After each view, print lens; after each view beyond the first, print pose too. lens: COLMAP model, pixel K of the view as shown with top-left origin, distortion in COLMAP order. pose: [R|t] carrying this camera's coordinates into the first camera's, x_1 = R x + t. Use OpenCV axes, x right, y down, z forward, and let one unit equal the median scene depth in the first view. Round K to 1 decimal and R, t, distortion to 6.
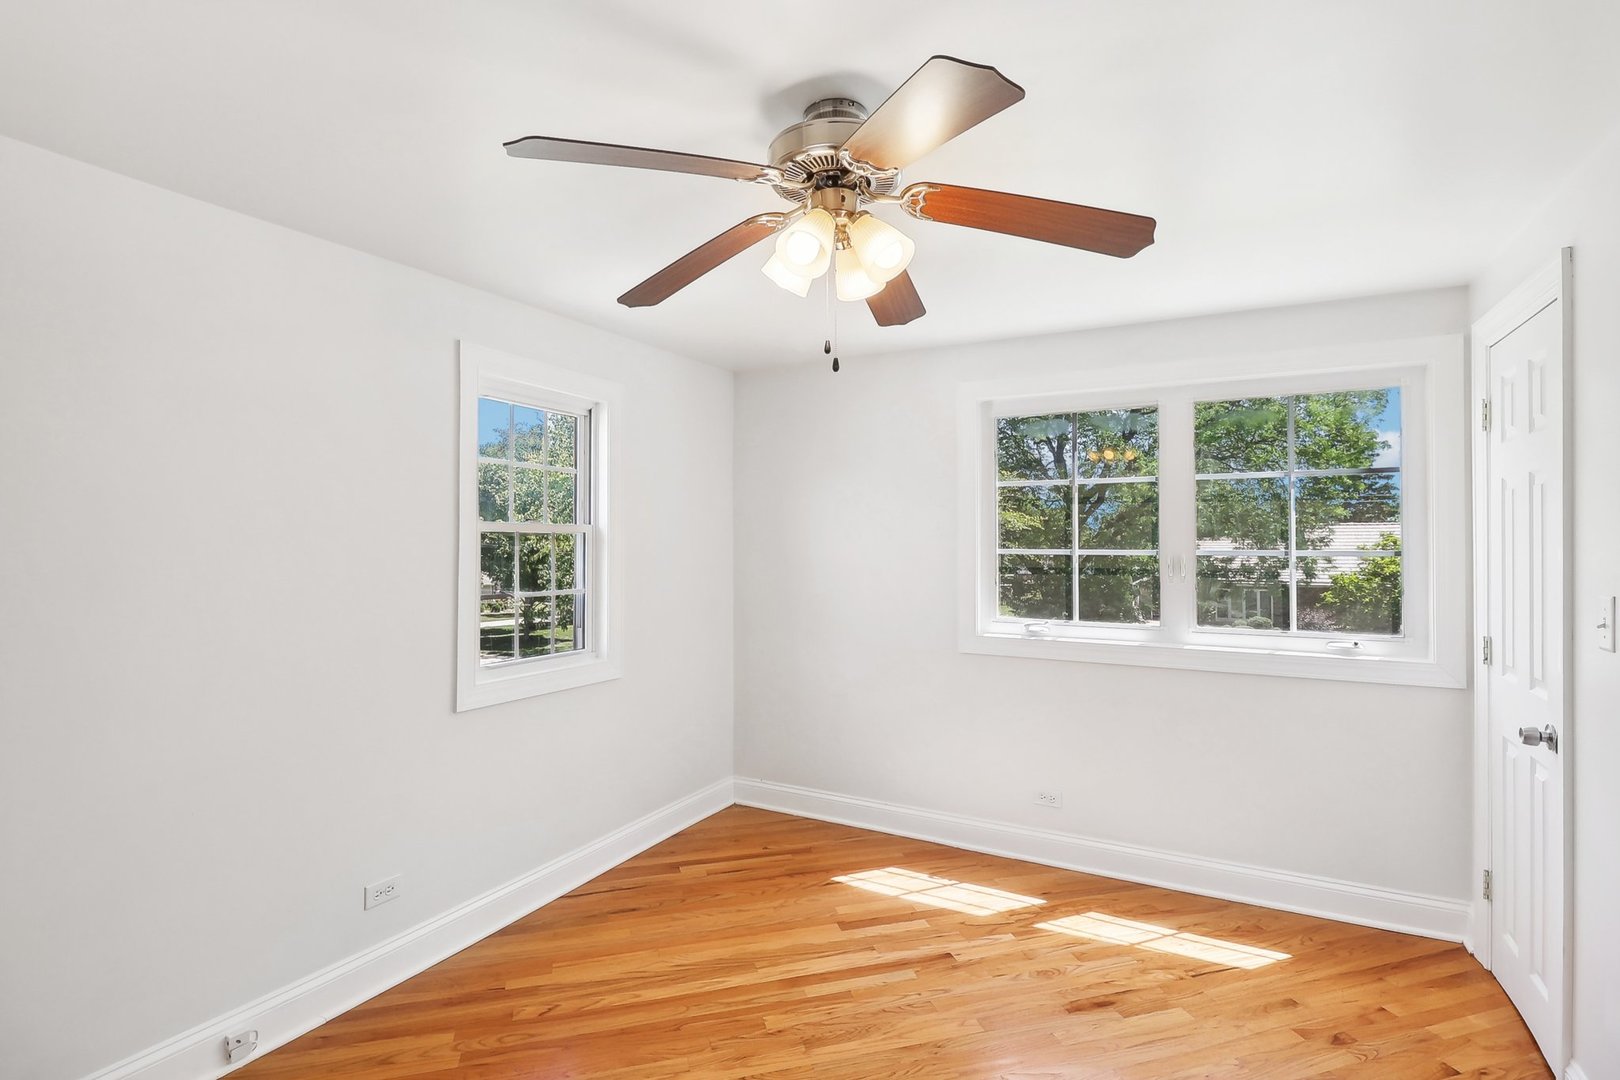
lens RADIAL K [[771.7, 0, 816.1], [0, 771.7, 517.1], [0, 0, 1]] dist [0.002016, -0.018076]
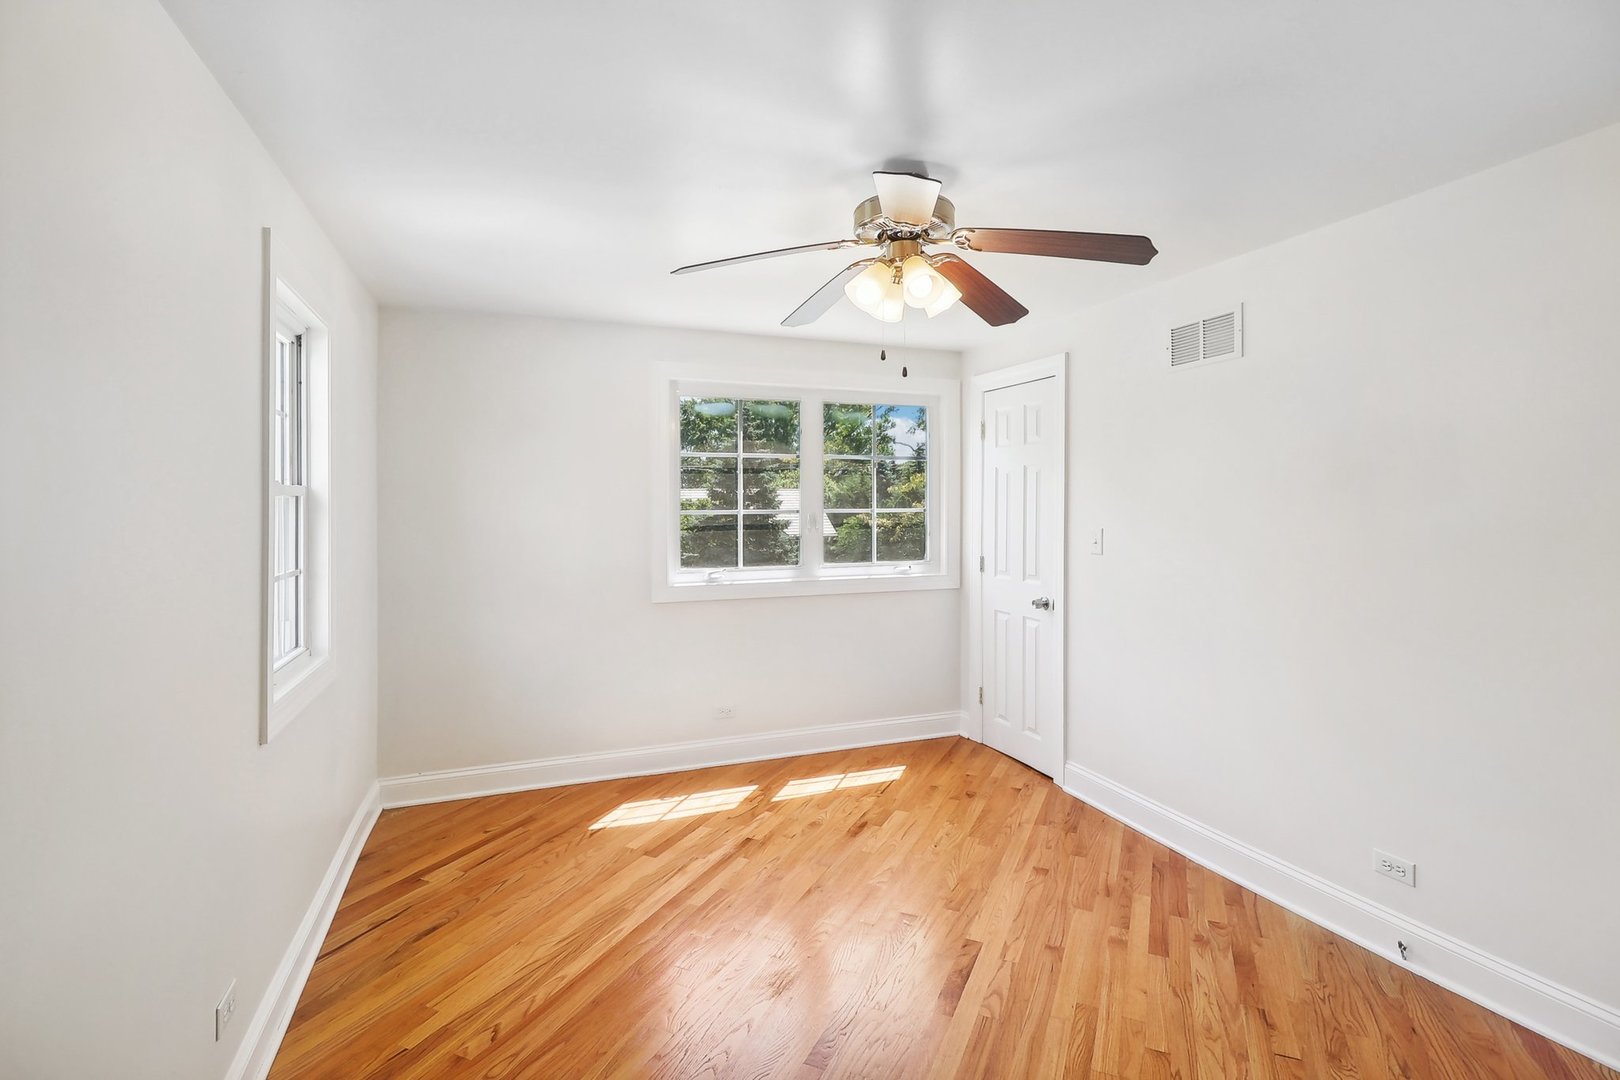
lens RADIAL K [[762.3, 0, 796.2], [0, 762.3, 514.1], [0, 0, 1]] dist [0.001377, -0.012257]
pose [[0.657259, -0.017722, 0.753456, -0.621140], [-0.015379, 0.999200, 0.036918, 0.002579], [-0.753508, -0.035852, 0.656461, 0.145327]]
